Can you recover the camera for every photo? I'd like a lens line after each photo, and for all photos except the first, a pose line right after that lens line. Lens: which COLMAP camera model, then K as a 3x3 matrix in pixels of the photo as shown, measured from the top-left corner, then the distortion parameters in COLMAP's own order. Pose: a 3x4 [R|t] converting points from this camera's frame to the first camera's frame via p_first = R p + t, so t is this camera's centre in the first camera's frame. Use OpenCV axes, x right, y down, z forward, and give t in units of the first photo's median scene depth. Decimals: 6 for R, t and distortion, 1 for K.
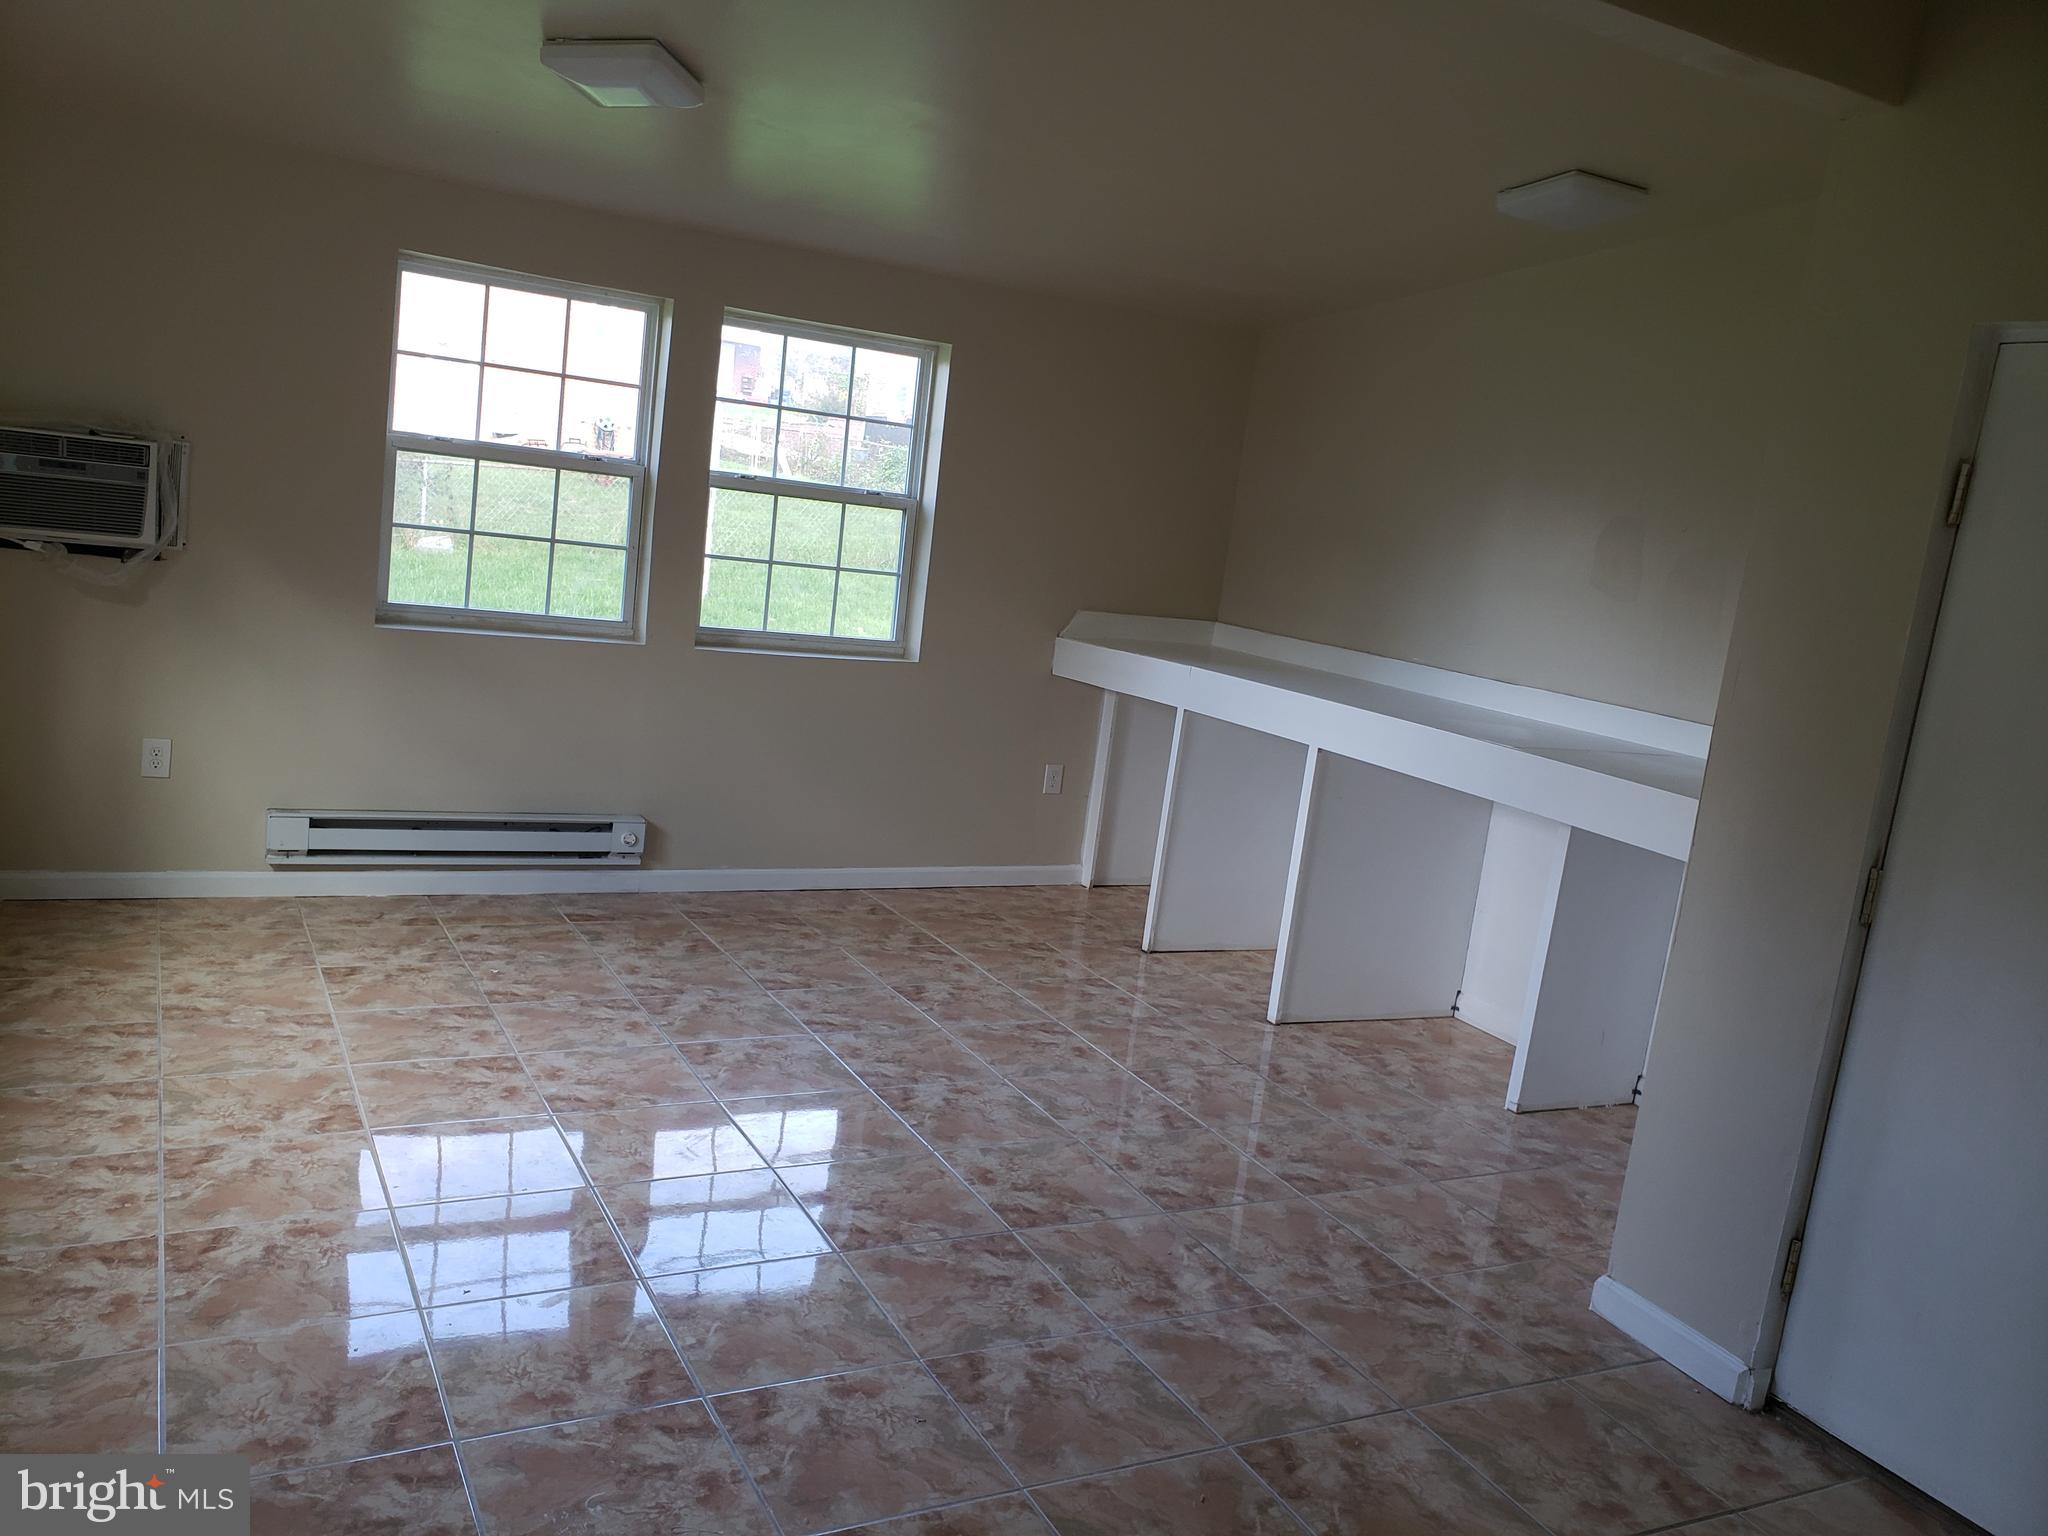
lens RADIAL K [[1551.2, 0, 960.3], [0, 1551.2, 768.4], [0, 0, 1]] dist [0.037353, -0.005303]
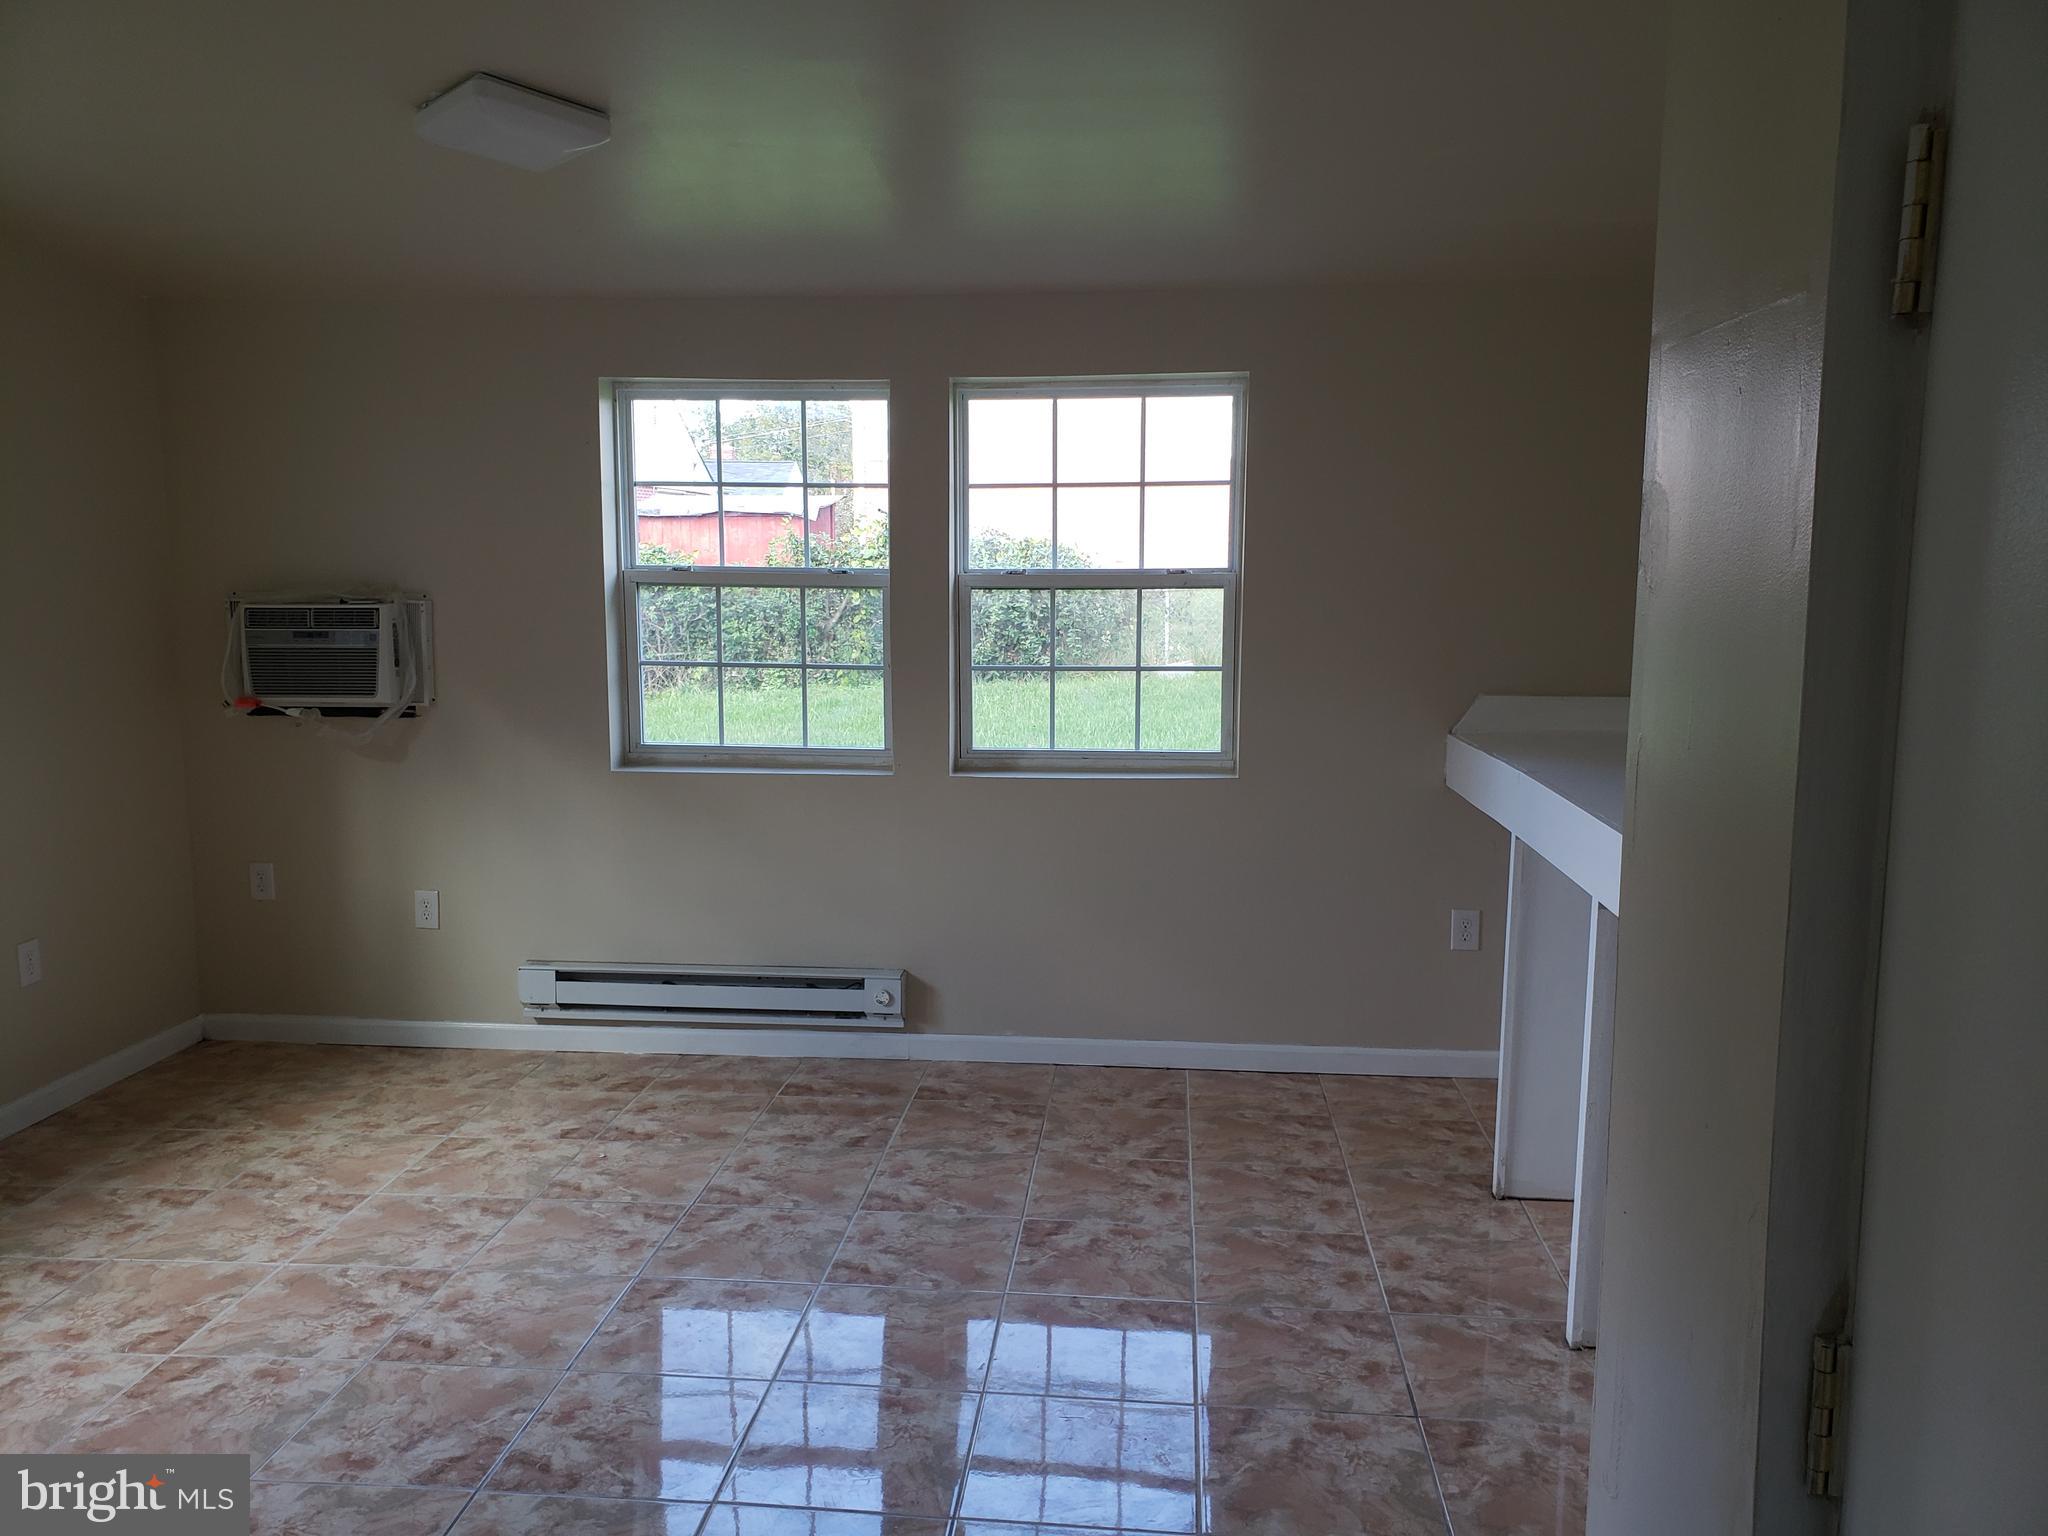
lens RADIAL K [[1557.9, 0, 1024.0], [0, 1557.9, 768.0], [0, 0, 1]] dist [0.038007, 0.000908]
pose [[0.840498, -0.043901, -0.540034, 0.379919], [0.004969, 0.997295, -0.073340, -0.022264], [0.541792, 0.058959, 0.838442, 0.357896]]
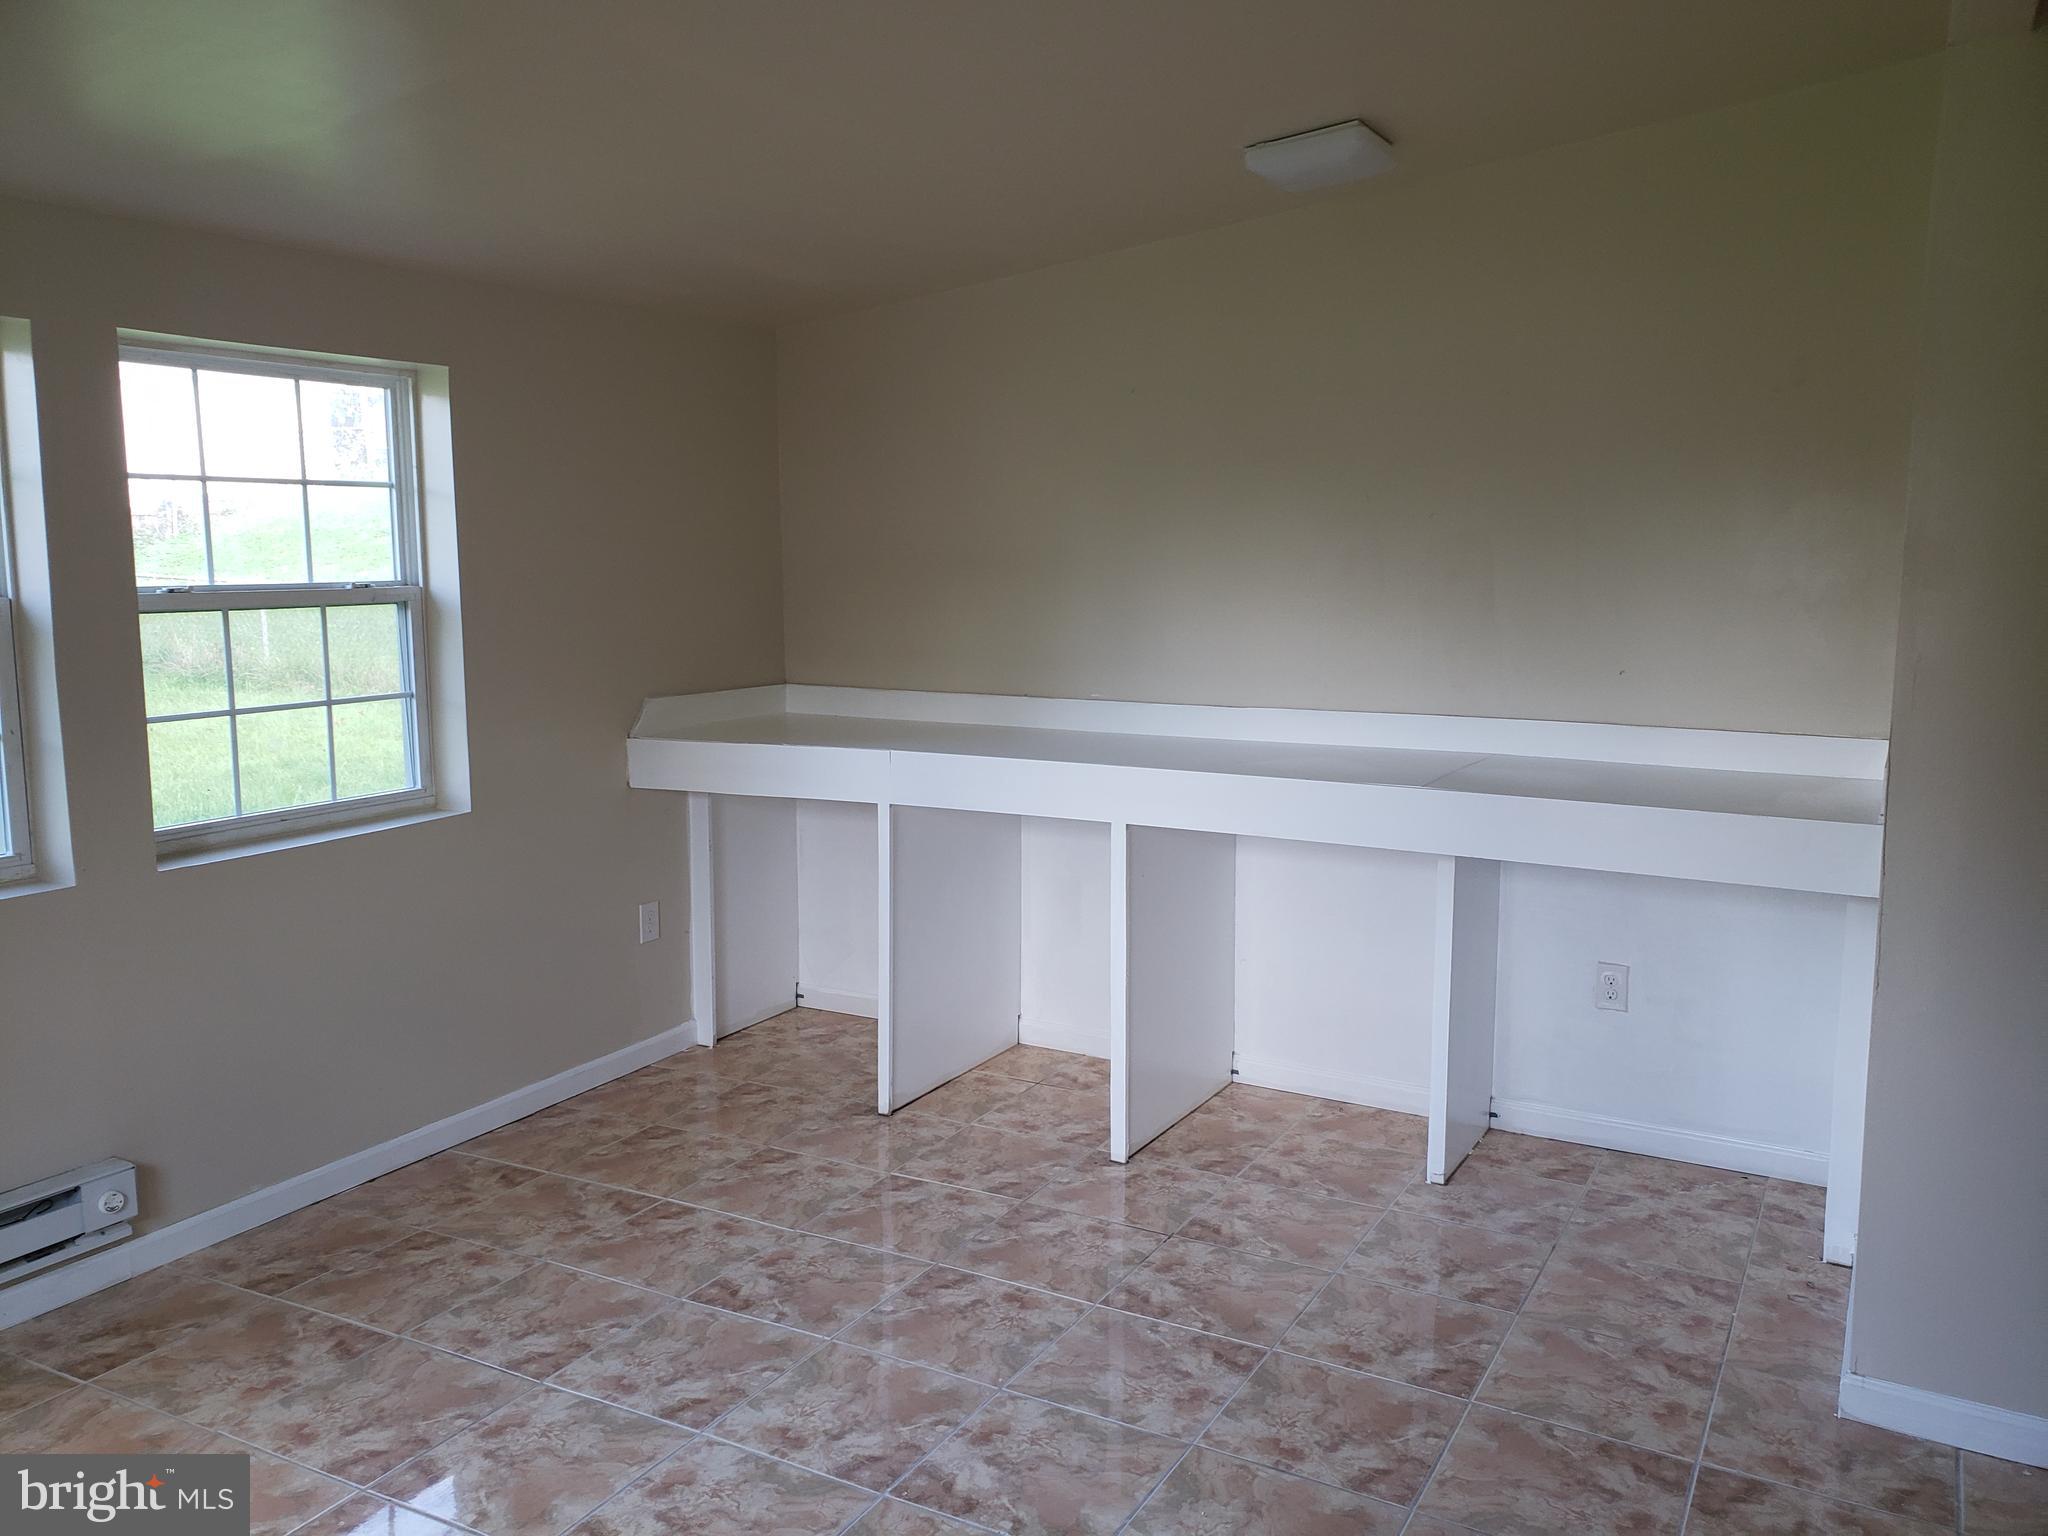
lens RADIAL K [[1631.2, 0, 1000.9], [0, 1631.2, 756.7], [0, 0, 1]] dist [0.004882, 0.003355]
pose [[0.825956, -0.194887, 0.528976, -0.269692], [0.198221, 0.978824, 0.051115, -0.104642], [-0.527736, 0.062635, 0.847096, 0.305941]]
